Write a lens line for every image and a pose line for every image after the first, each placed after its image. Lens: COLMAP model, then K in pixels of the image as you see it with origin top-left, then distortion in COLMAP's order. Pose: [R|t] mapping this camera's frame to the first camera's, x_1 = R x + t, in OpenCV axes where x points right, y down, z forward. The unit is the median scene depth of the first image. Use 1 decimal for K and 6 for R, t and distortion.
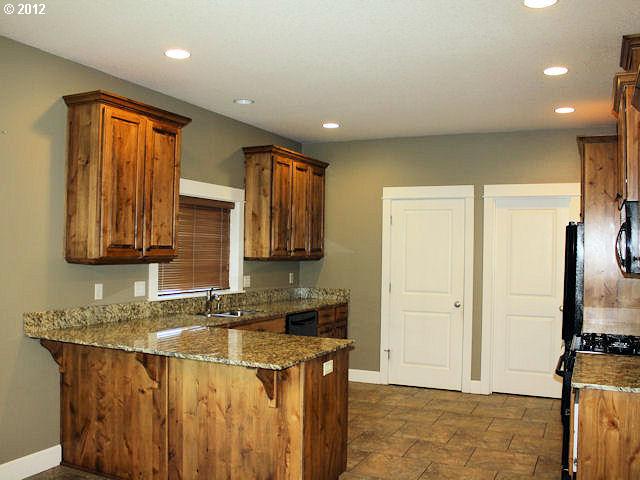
lens RADIAL K [[612.3, 0, 318.7], [0, 612.3, 240.2], [0, 0, 1]] dist [-0.110478, 0.000000]
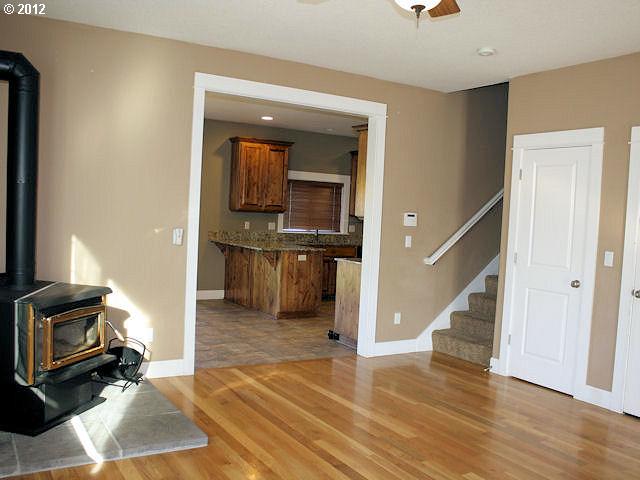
lens RADIAL K [[612.3, 0, 320.7], [0, 612.3, 240.4], [0, 0, 1]] dist [-0.110478, 0.000000]
pose [[0.831134, 0.046374, -0.554136, 1.092617], [-0.024115, 0.998585, 0.047399, 0.028392], [0.555550, -0.026032, 0.831076, -0.700852]]
